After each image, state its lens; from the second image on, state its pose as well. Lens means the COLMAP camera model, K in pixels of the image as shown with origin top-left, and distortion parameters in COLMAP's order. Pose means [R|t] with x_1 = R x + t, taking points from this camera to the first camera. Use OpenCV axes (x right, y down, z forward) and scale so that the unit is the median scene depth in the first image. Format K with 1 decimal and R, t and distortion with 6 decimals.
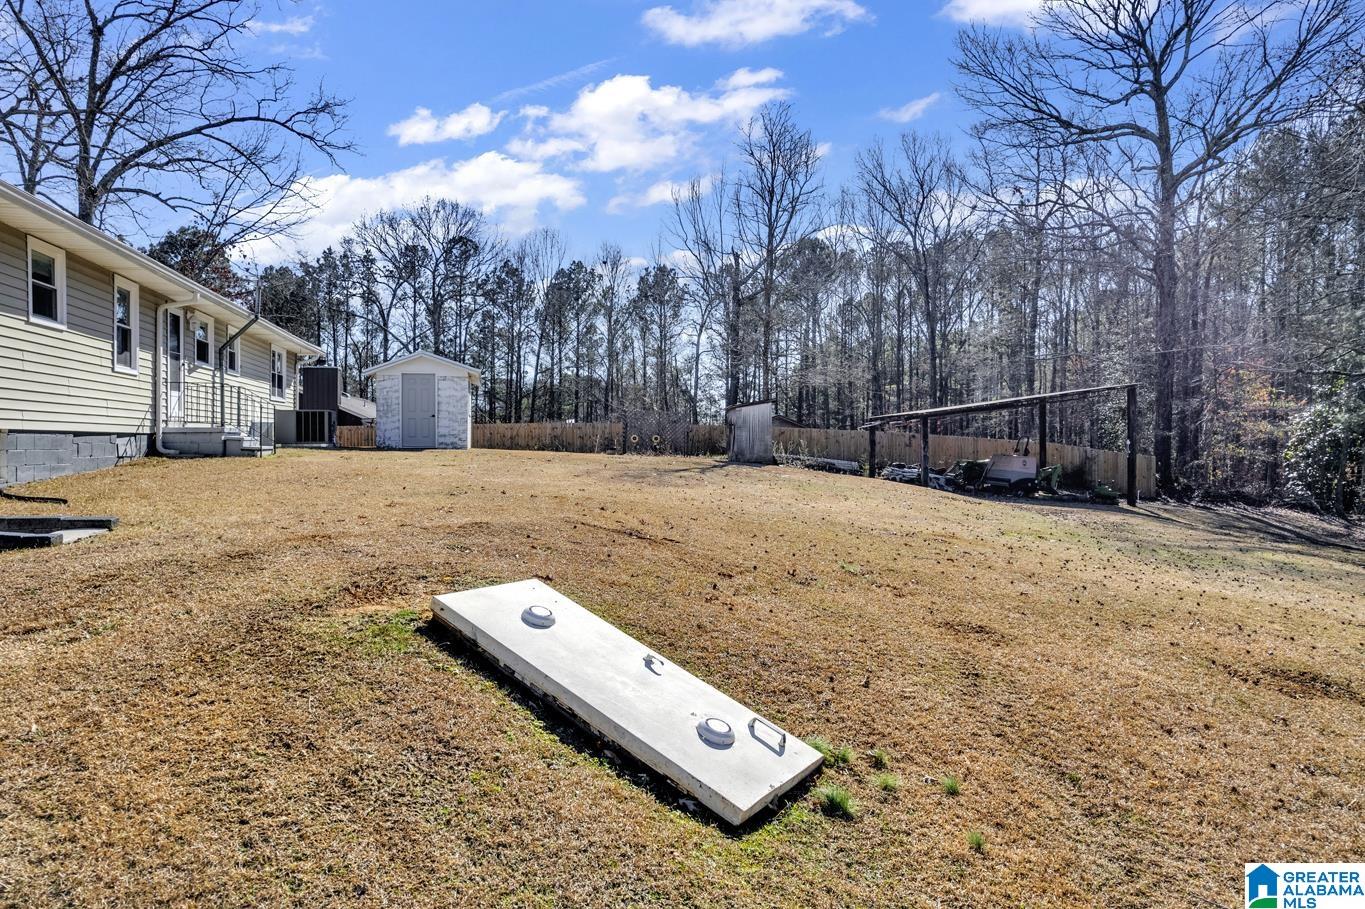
lens RADIAL K [[883.1, 0, 687.2], [0, 883.1, 456.6], [0, 0, 1]] dist [-0.075095, 0.076848]
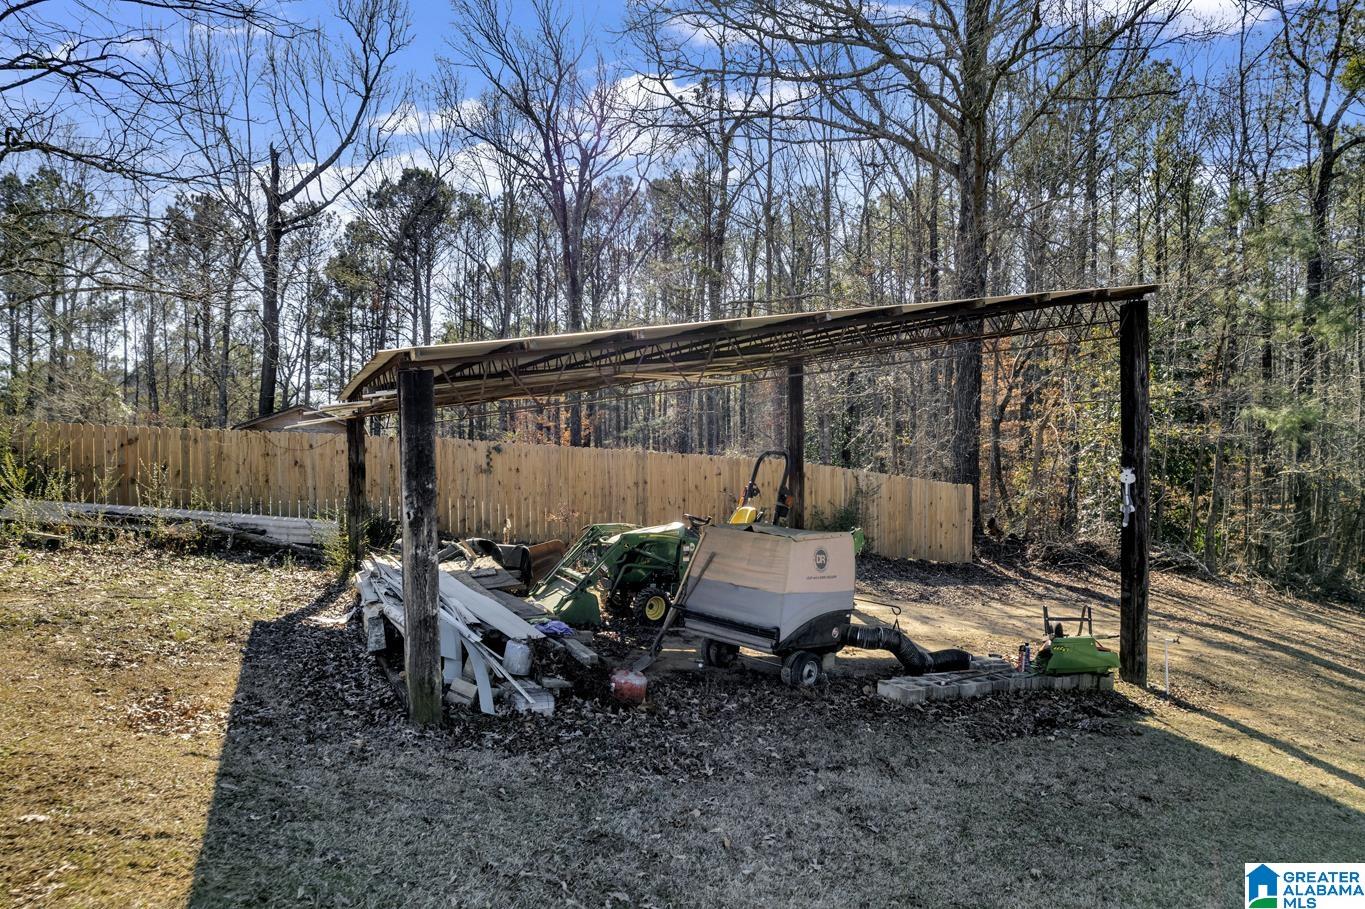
lens RADIAL K [[883.1, 0, 687.2], [0, 883.1, 456.6], [0, 0, 1]] dist [-0.075095, 0.076848]
pose [[0.931695, -0.008731, 0.363136, 0.186570], [0.015095, 0.999778, -0.014693, -0.012718], [-0.362927, 0.019171, 0.931620, 0.572296]]
